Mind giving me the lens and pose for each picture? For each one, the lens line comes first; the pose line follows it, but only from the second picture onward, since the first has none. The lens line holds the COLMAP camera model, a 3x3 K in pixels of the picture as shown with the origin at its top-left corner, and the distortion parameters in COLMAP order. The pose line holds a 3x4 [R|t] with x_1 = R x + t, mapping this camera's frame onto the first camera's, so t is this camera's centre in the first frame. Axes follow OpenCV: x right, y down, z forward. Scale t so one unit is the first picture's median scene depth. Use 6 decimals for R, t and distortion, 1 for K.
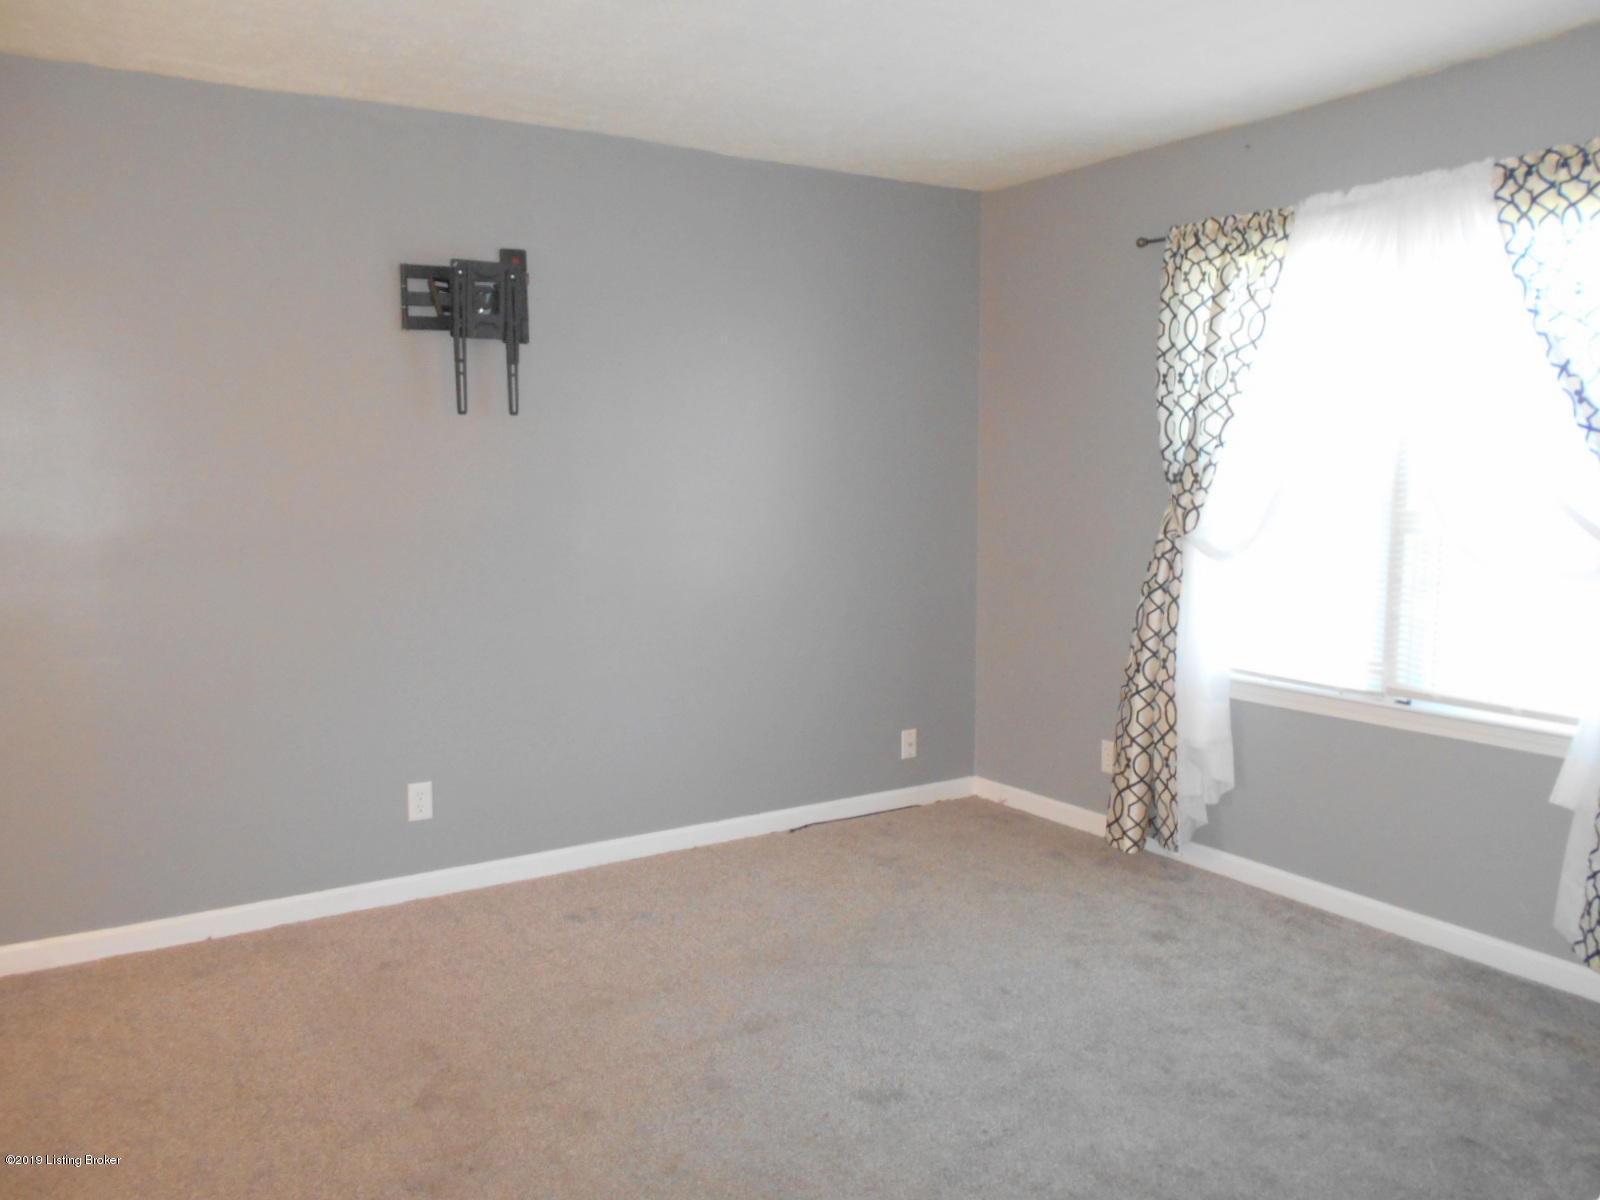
lens RADIAL K [[1211.1, 0, 743.7], [0, 1211.1, 635.6], [0, 0, 1]] dist [-0.061216, 0.026917]
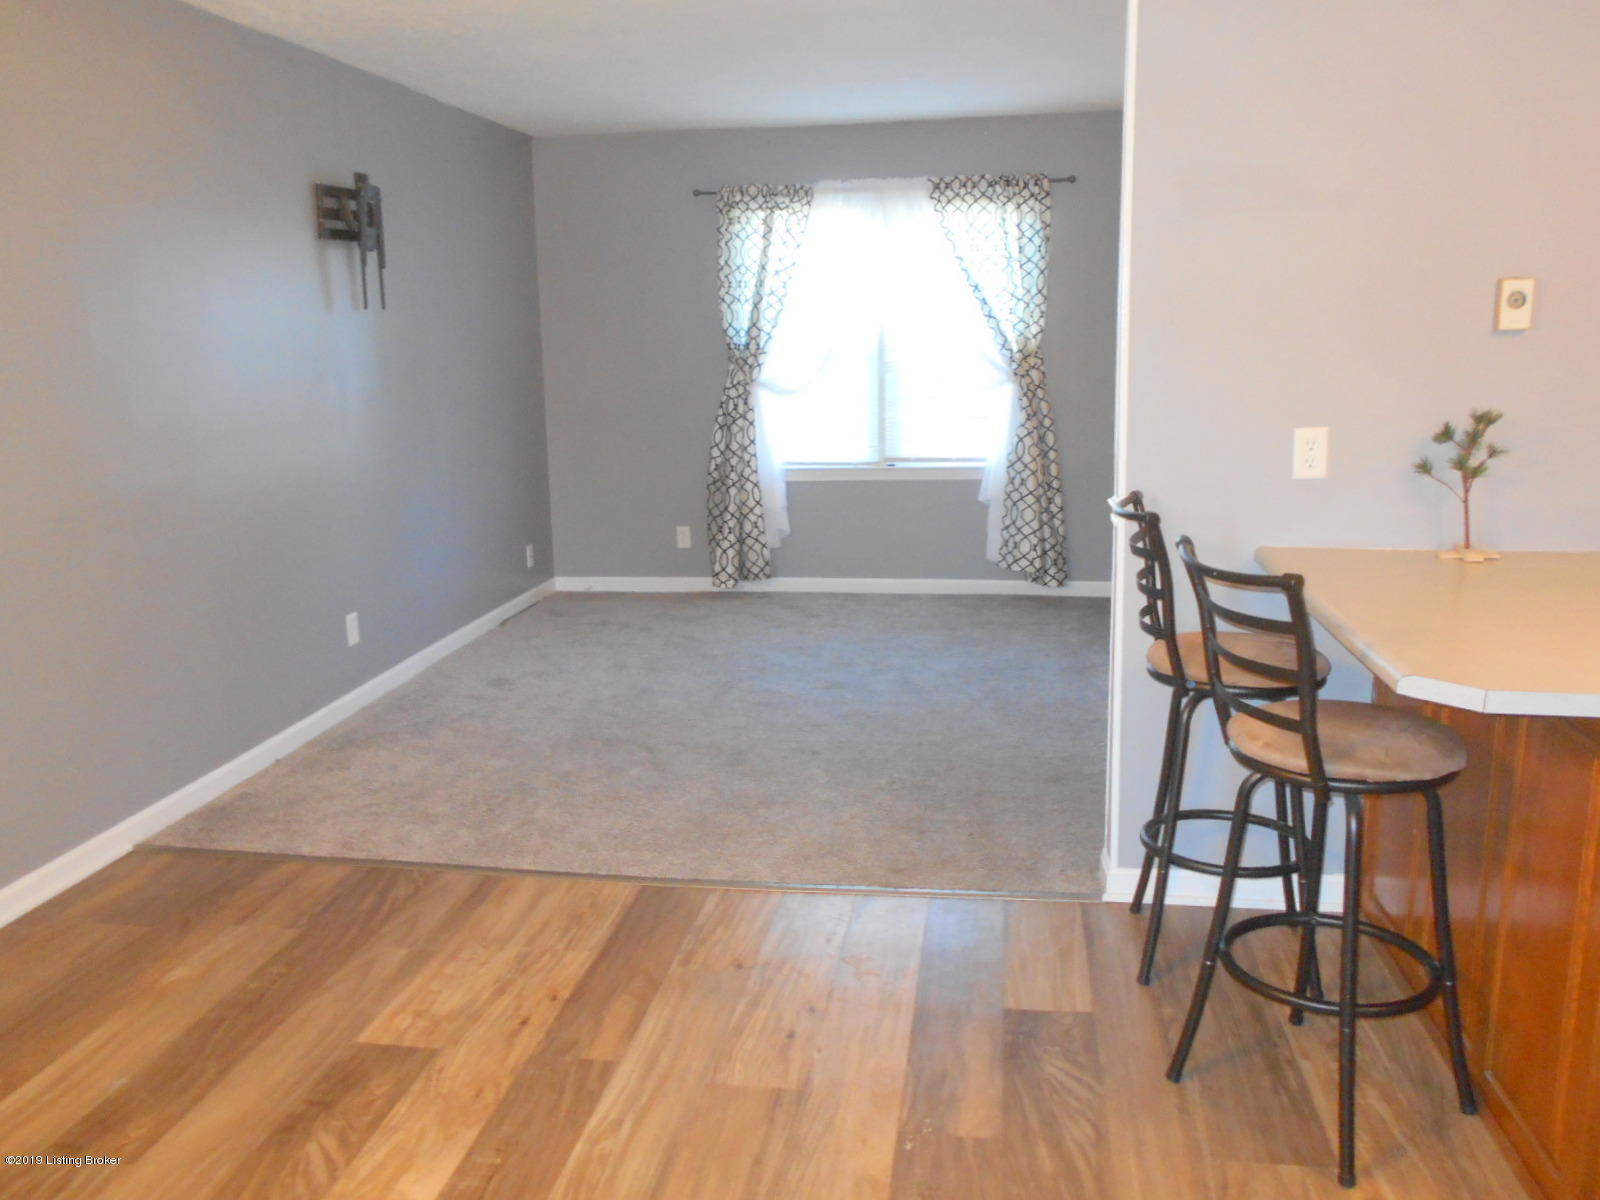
lens RADIAL K [[1211.1, 0, 803.6], [0, 1211.1, 609.9], [0, 0, 1]] dist [-0.061216, 0.026917]
pose [[0.674618, -0.177139, 0.716598, -0.837286], [0.119766, 0.984183, 0.130534, 0.014020], [-0.728386, -0.002236, 0.685163, -0.170889]]
